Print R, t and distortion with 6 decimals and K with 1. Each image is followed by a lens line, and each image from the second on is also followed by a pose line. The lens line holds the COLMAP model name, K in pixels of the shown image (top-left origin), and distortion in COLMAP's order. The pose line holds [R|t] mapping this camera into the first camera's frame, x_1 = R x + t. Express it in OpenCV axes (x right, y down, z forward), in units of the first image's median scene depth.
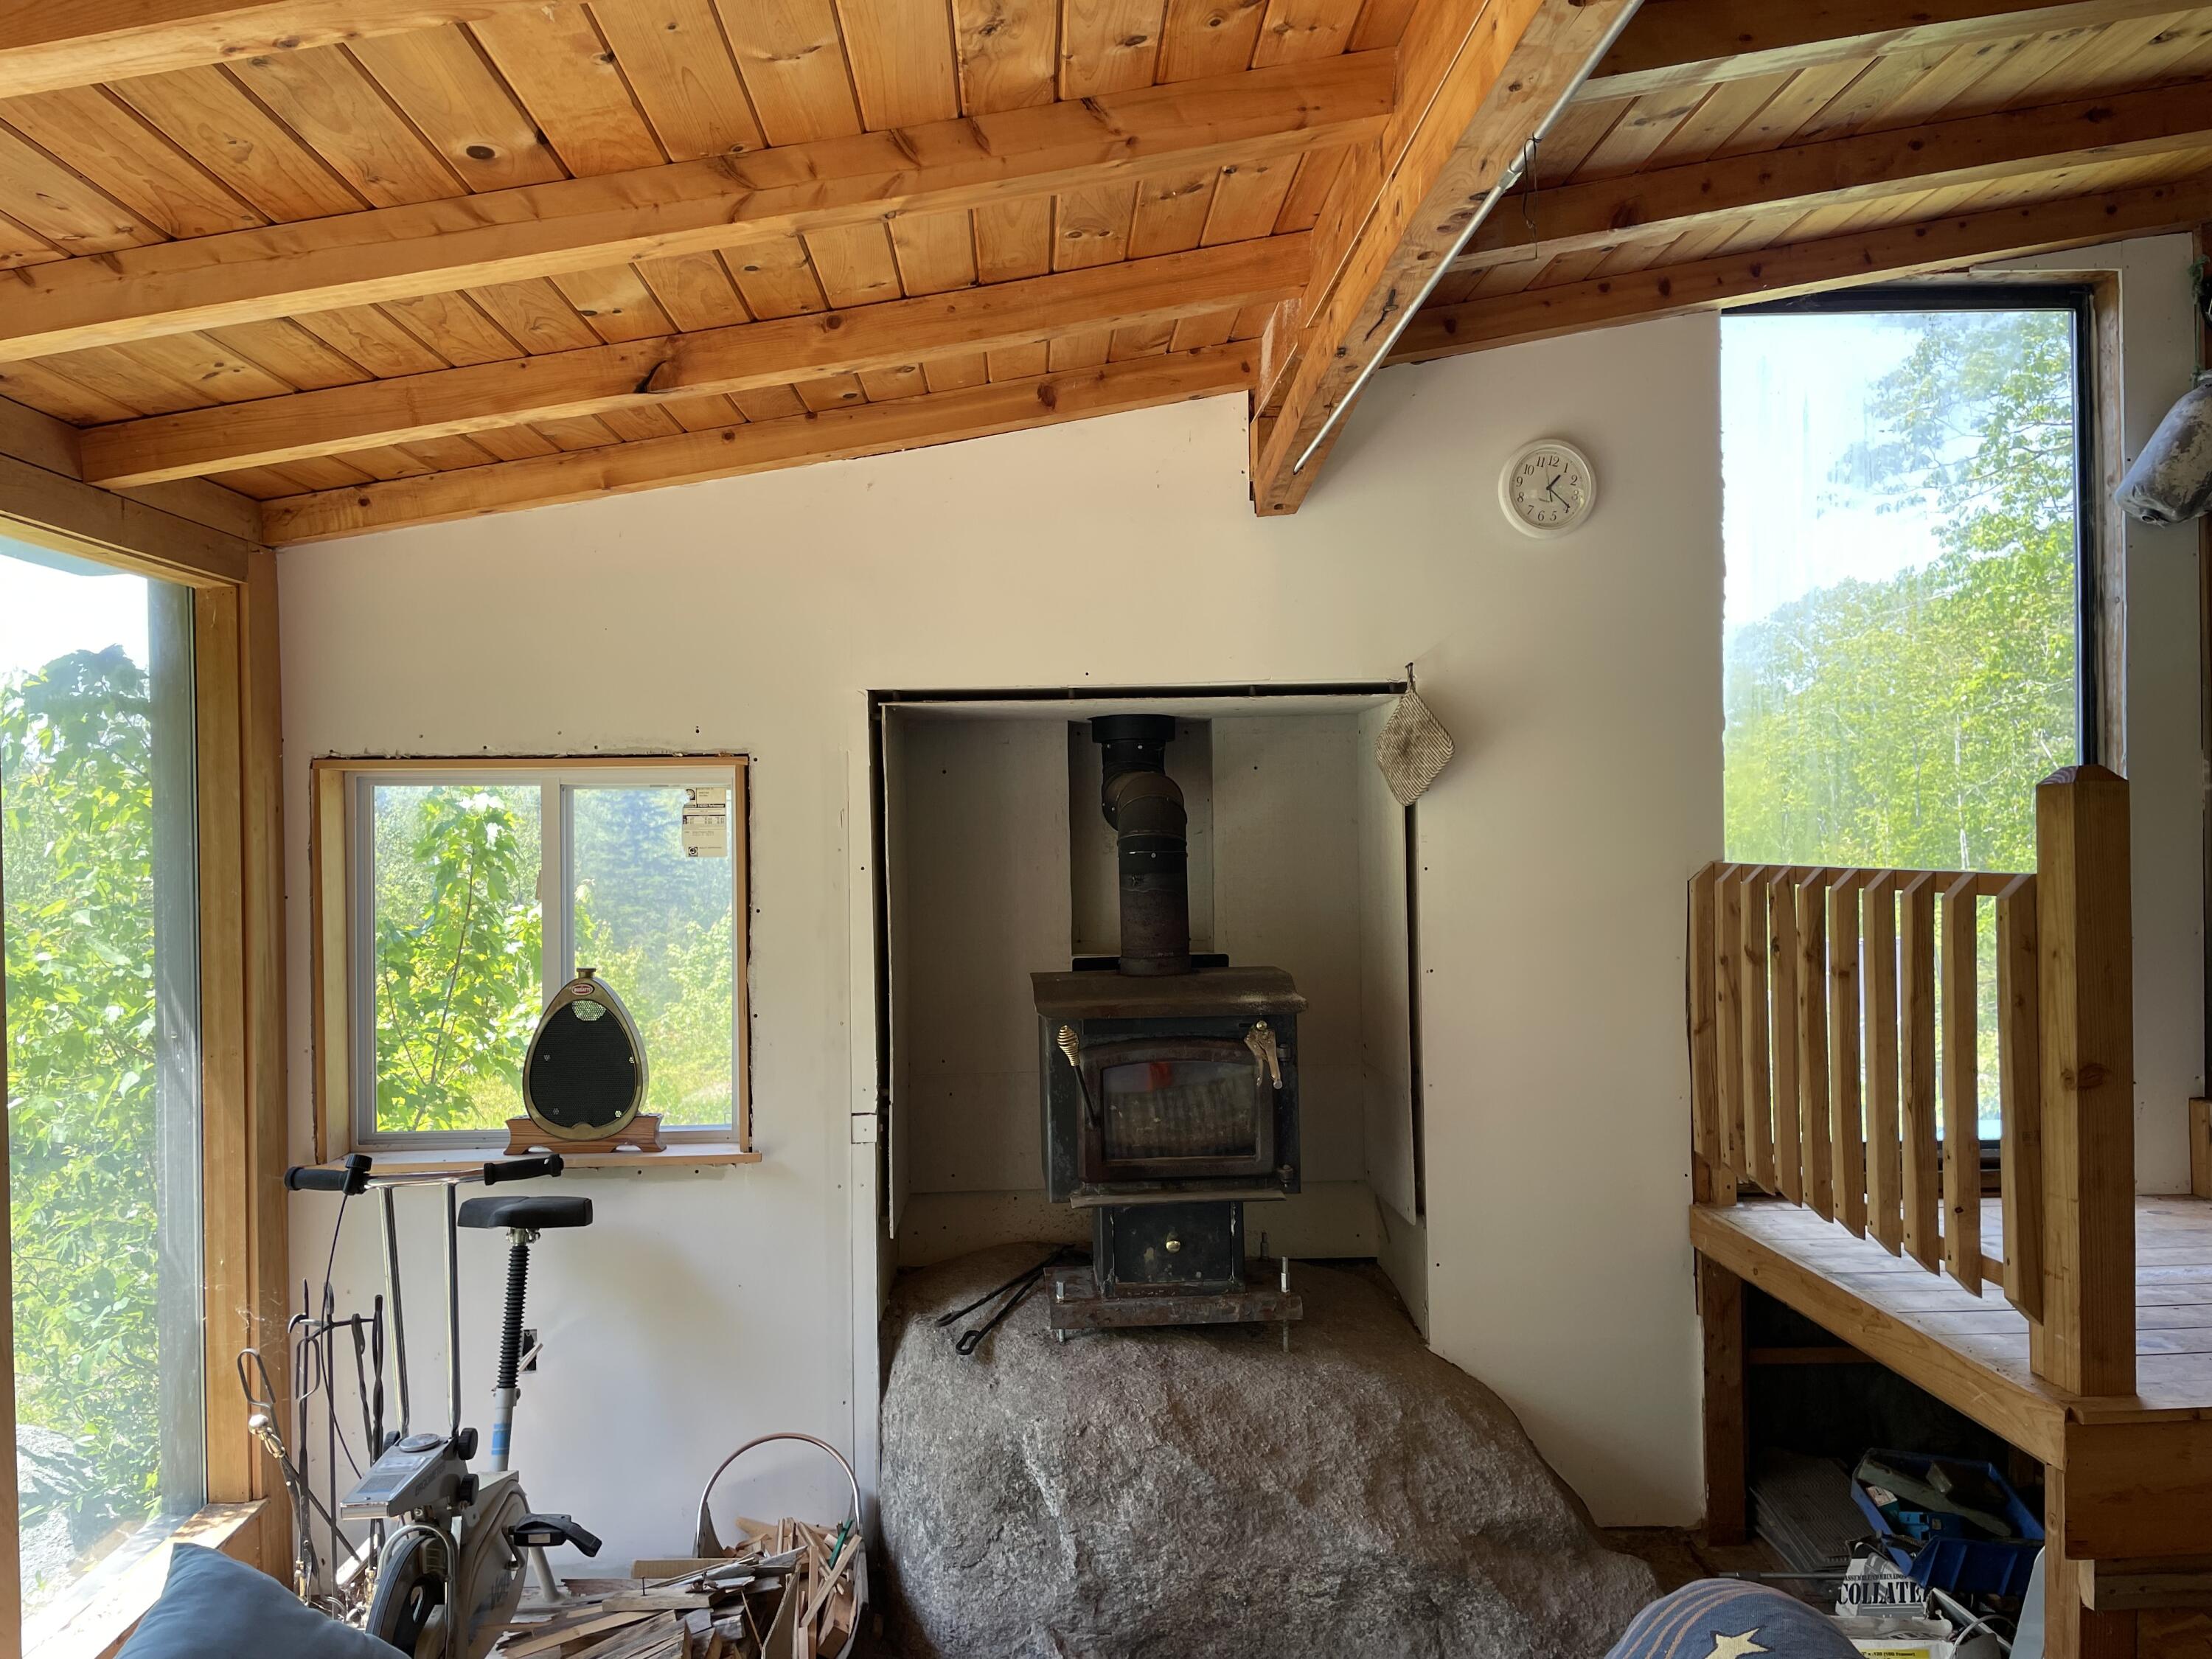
lens RADIAL K [[1671.2, 0, 1101.4], [0, 1671.2, 834.8], [0, 0, 1]] dist [0.051328, -0.022059]
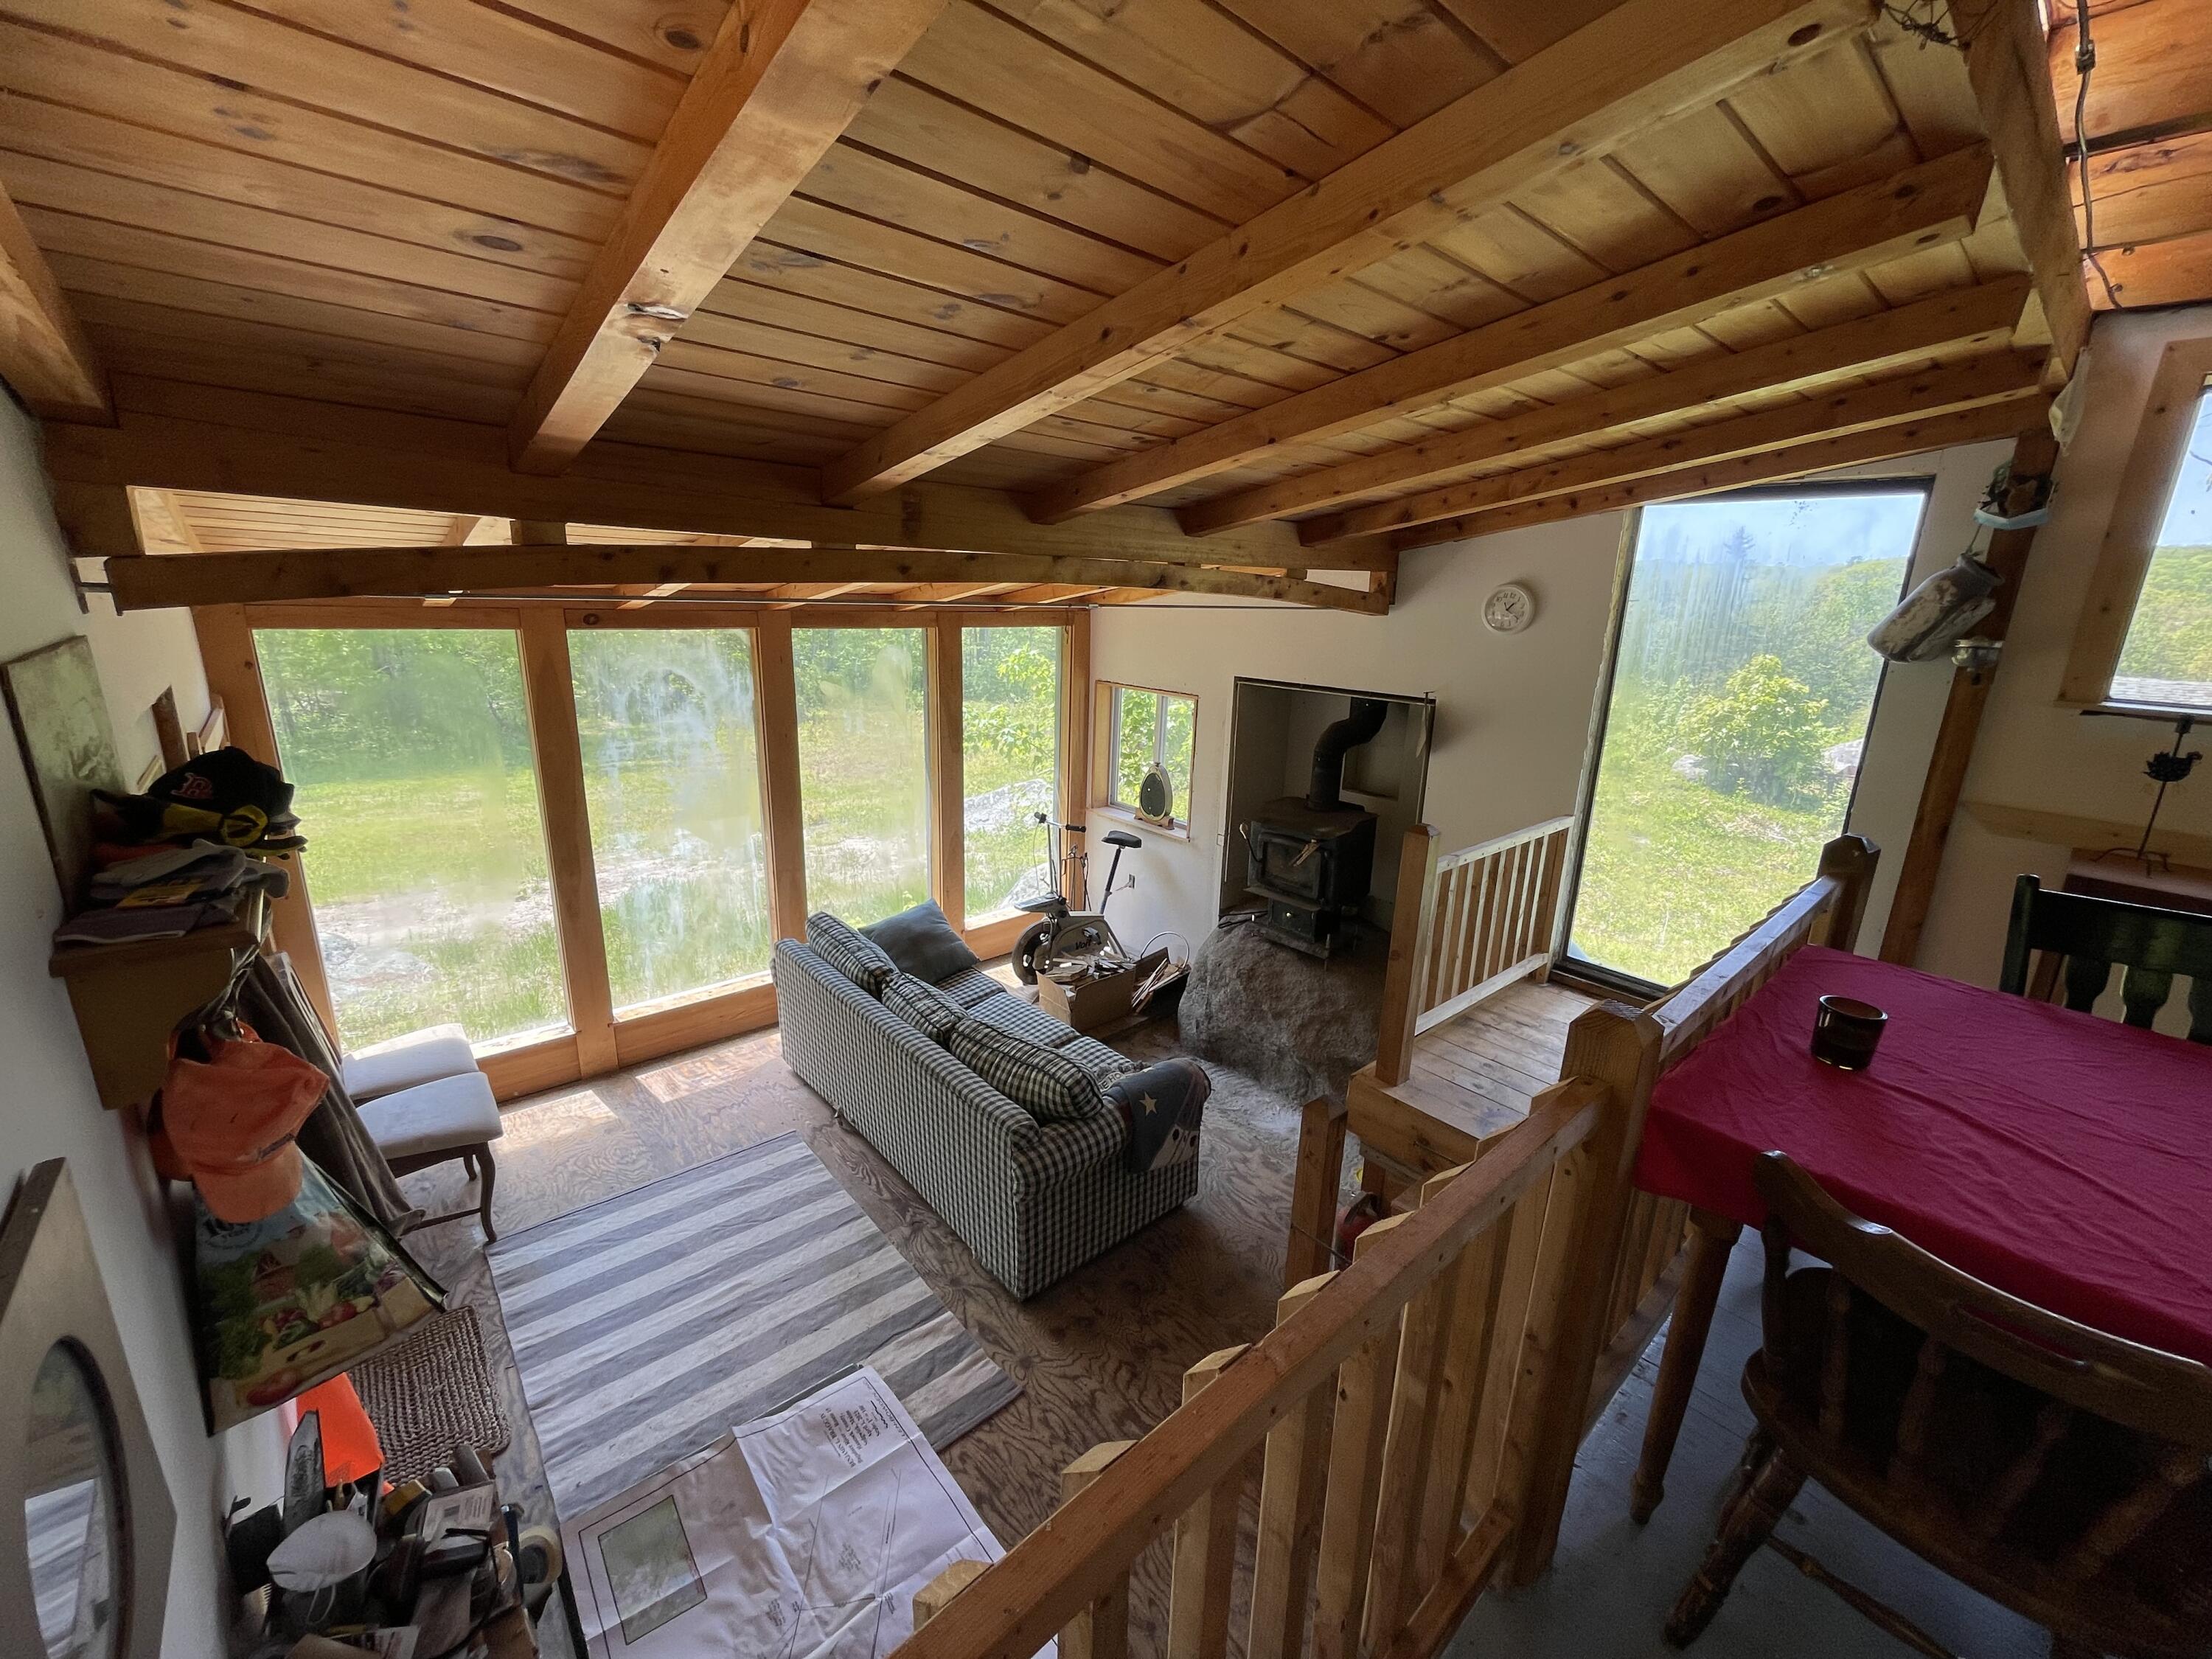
lens RADIAL K [[894.9, 0, 1106.2], [0, 894.9, 831.6], [0, 0, 1]] dist [-0.002724, -0.000562]
pose [[0.625815, 0.240897, -0.741839, 0.841437], [-0.038911, 0.959568, 0.278774, -0.241688], [0.779000, -0.145595, 0.609886, -0.017723]]
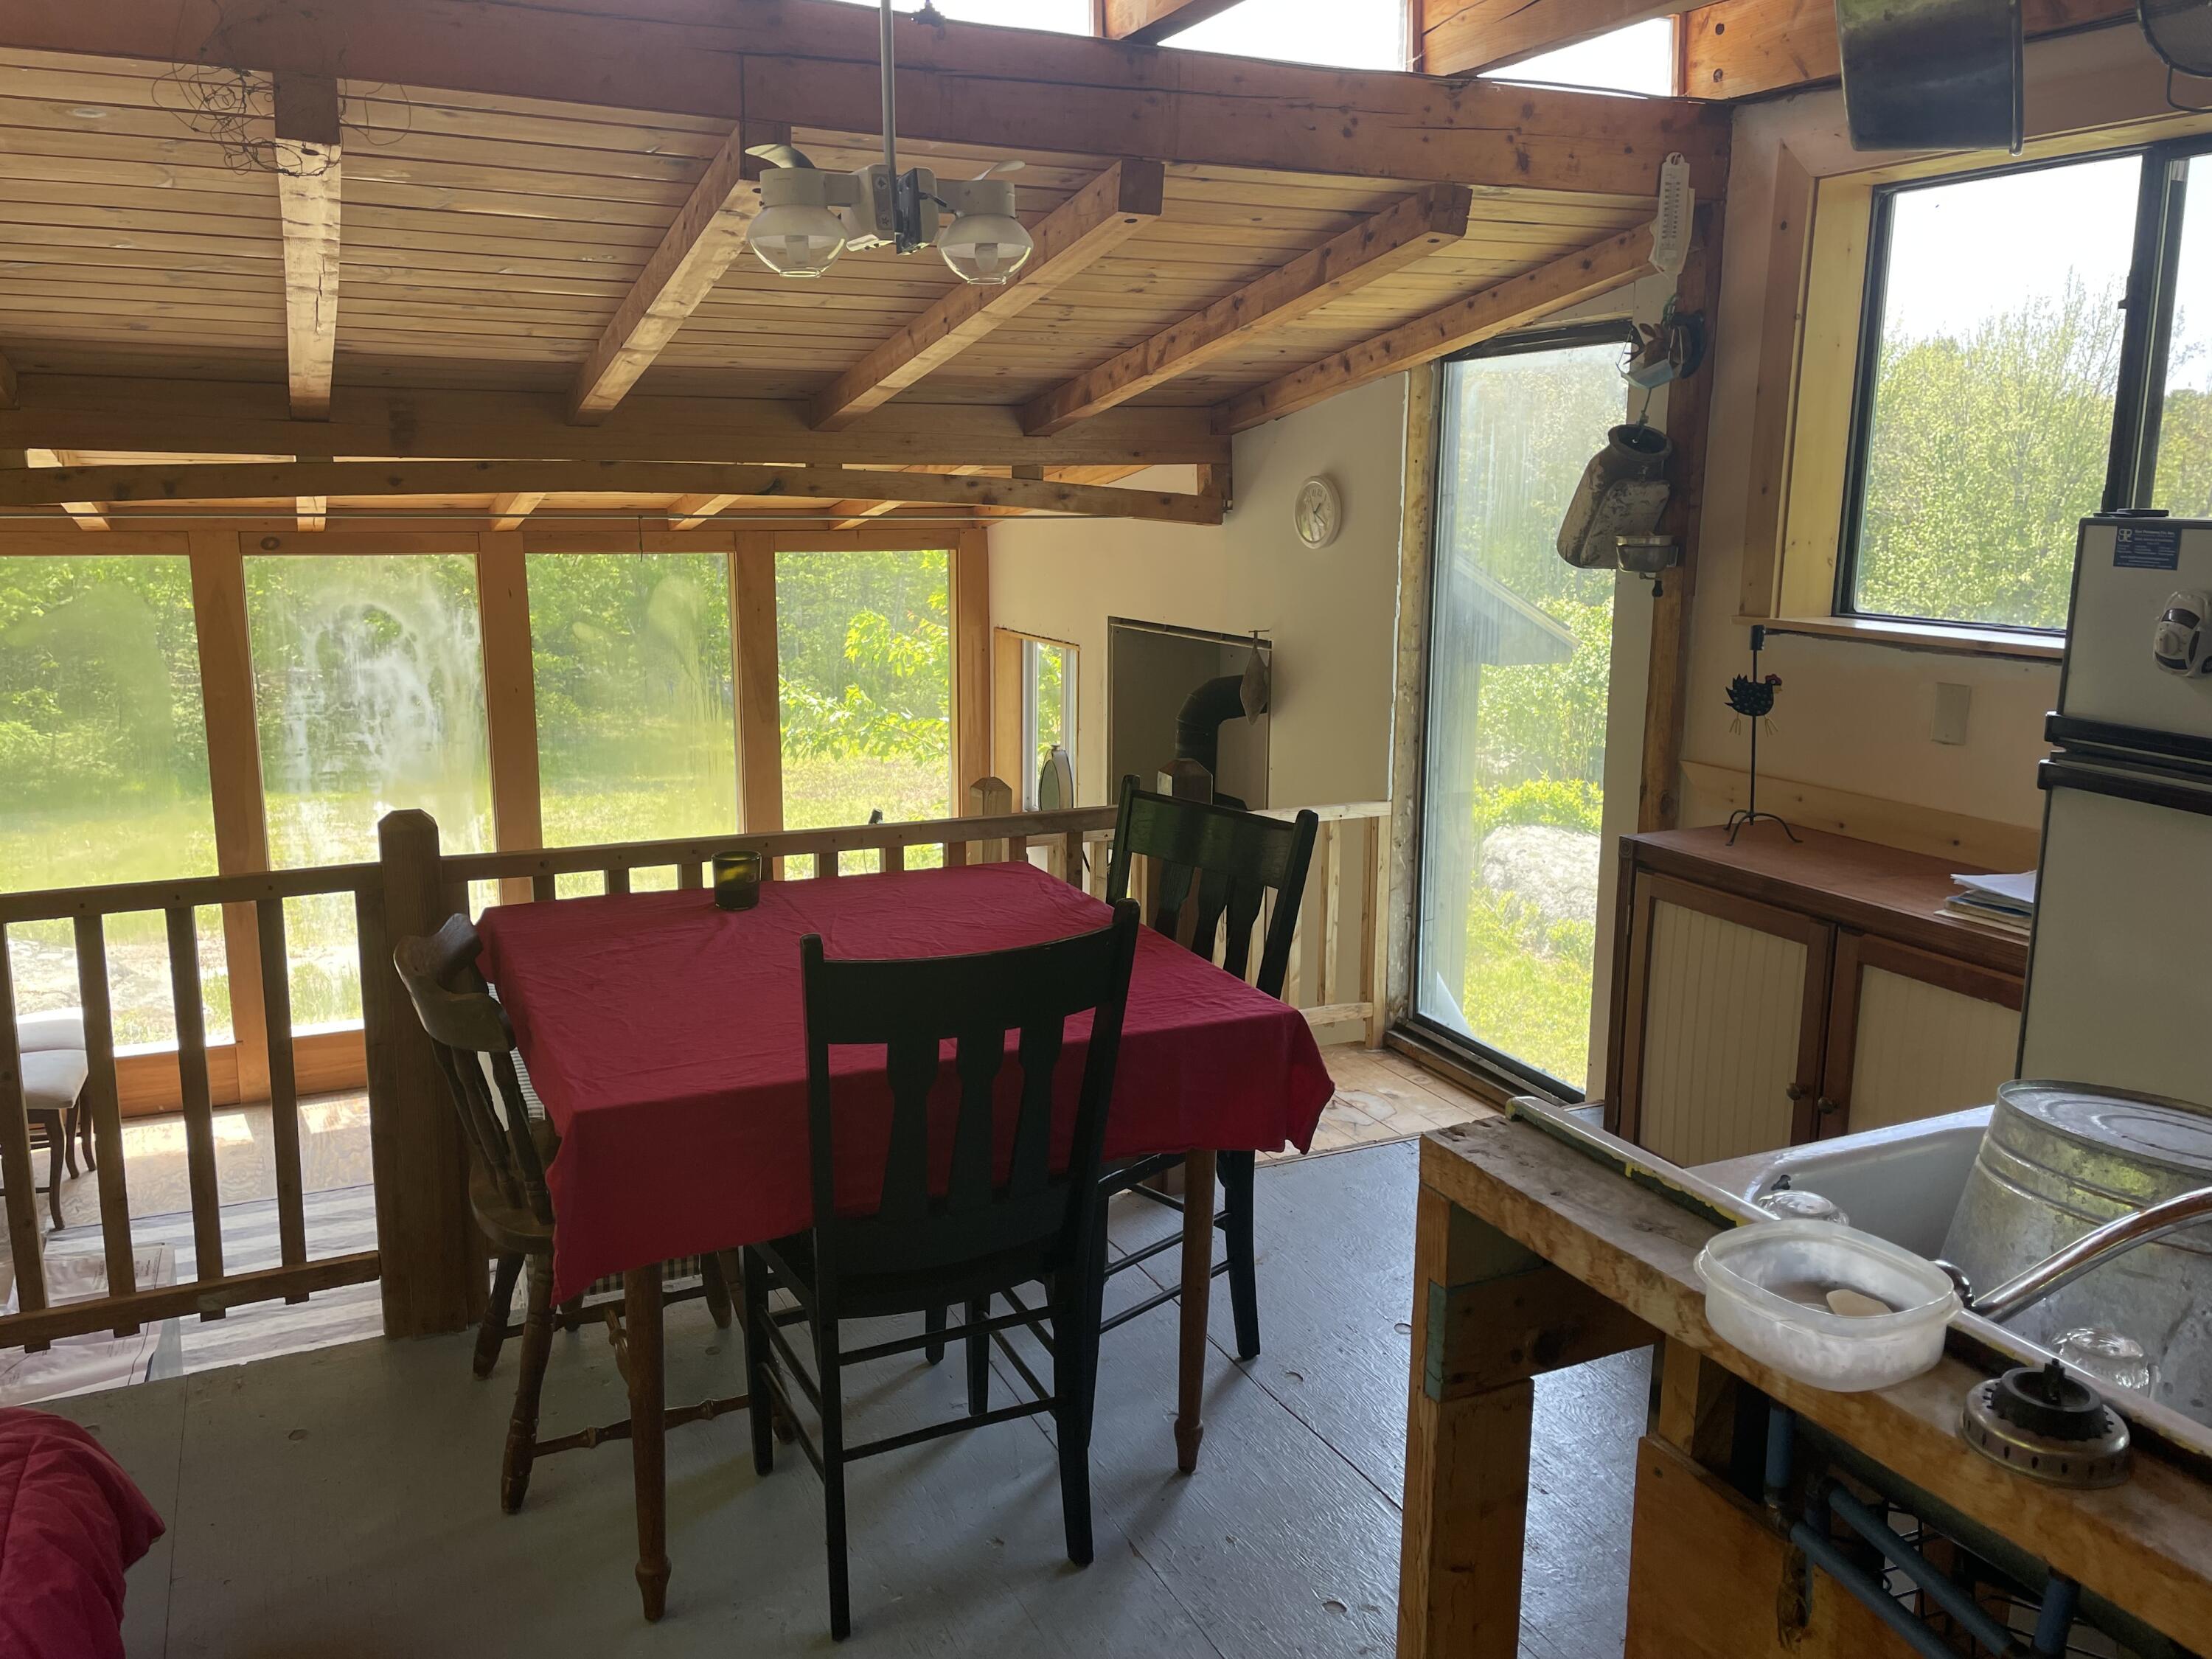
lens RADIAL K [[1671.2, 0, 1071.1], [0, 1671.2, 815.3], [0, 0, 1]] dist [0.051328, -0.022059]
pose [[0.375379, 0.198009, -0.905474, 1.560365], [-0.009513, 0.977686, 0.209856, -0.262742], [0.926823, -0.070161, 0.368886, 0.309876]]
